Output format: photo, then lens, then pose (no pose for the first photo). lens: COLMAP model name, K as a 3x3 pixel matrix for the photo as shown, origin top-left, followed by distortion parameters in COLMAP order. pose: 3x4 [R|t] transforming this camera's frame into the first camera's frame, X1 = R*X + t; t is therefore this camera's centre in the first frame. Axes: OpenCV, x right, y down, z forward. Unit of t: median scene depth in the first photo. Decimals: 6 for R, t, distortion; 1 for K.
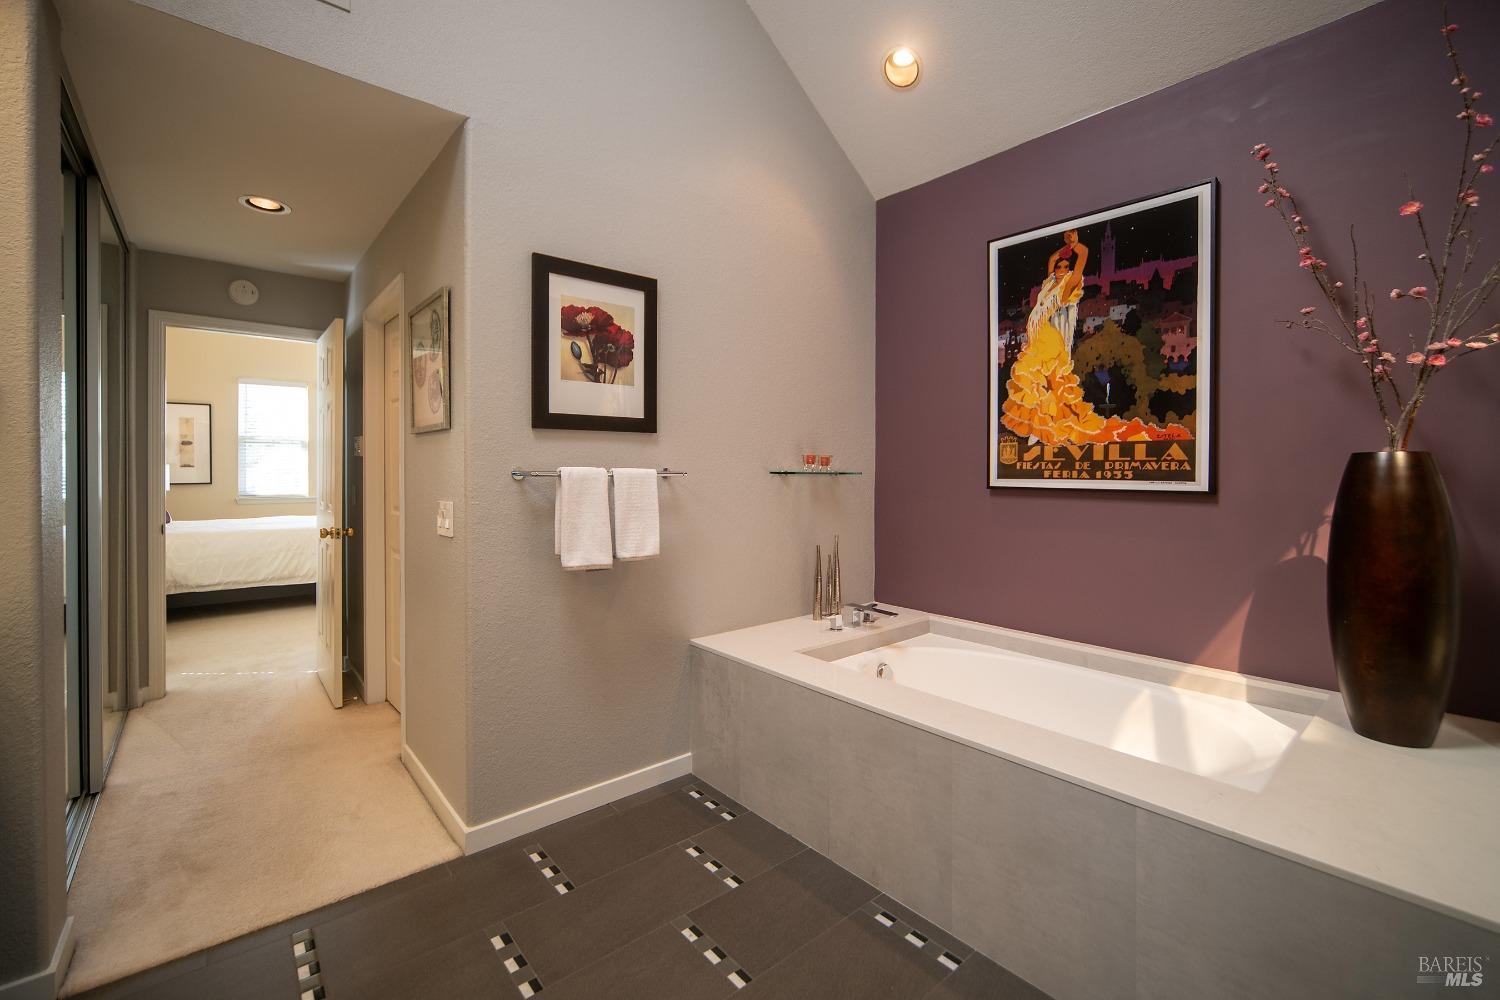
lens RADIAL K [[650.0, 0, 736.0], [0, 650.0, 474.0], [0, 0, 1]] dist [-0.002878, -0.000267]
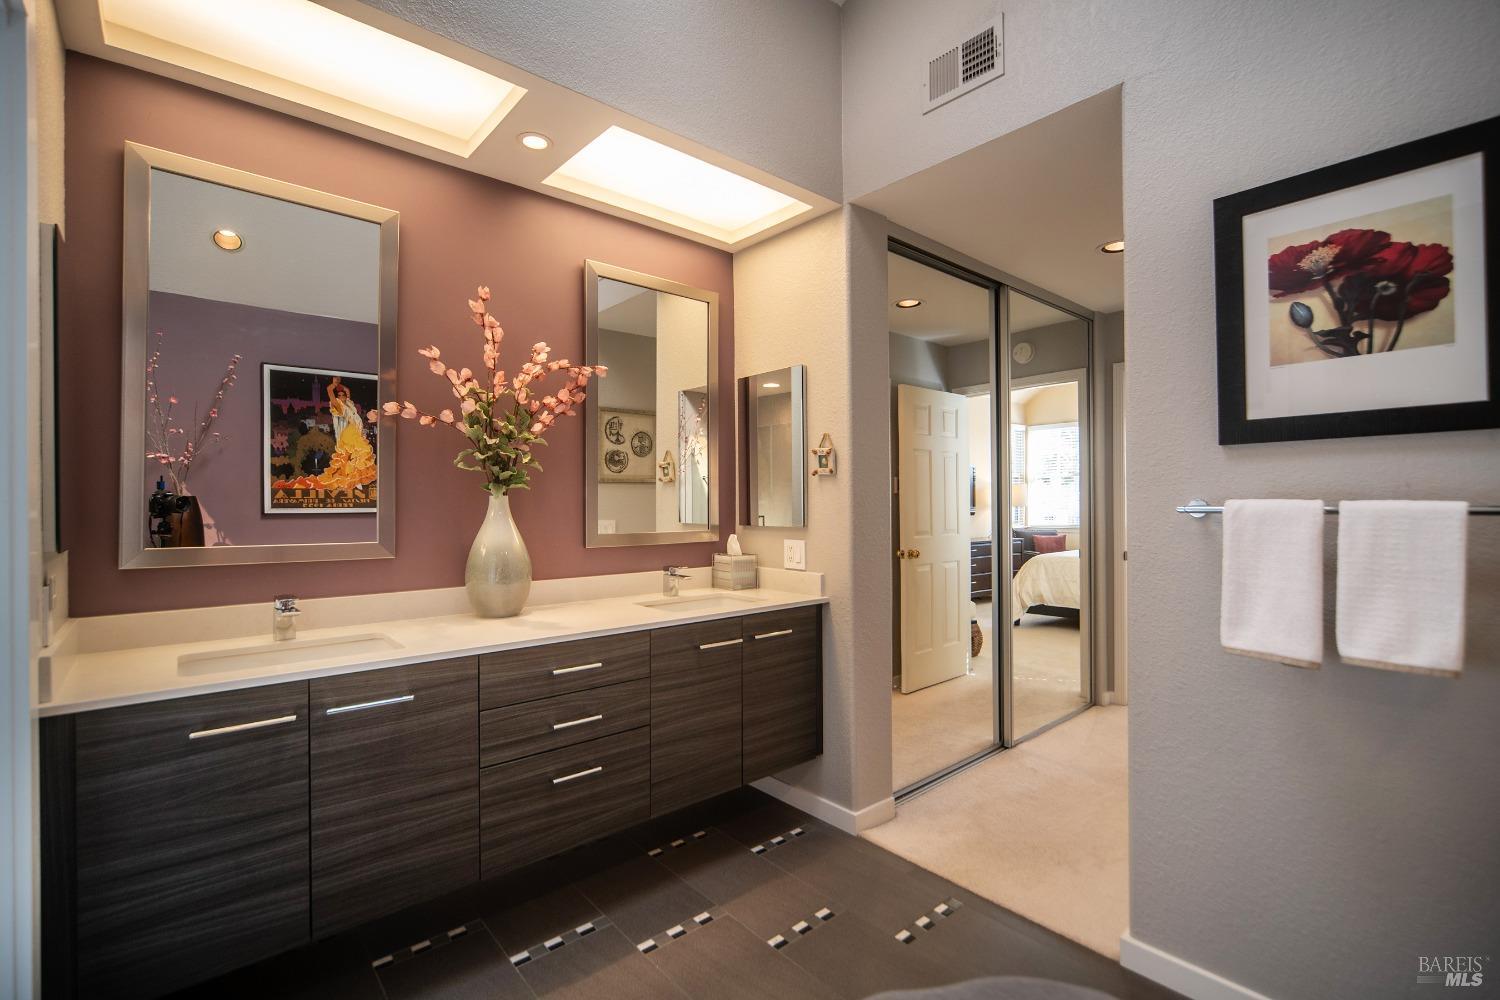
lens RADIAL K [[688.5, 0, 749.8], [0, 688.5, 504.1], [0, 0, 1]] dist [-0.000980, -0.000139]
pose [[0.006095, -0.001832, -0.999980, 1.141346], [-0.005736, 0.999982, -0.001867, -0.002923], [0.999965, 0.005748, 0.006085, 1.246232]]
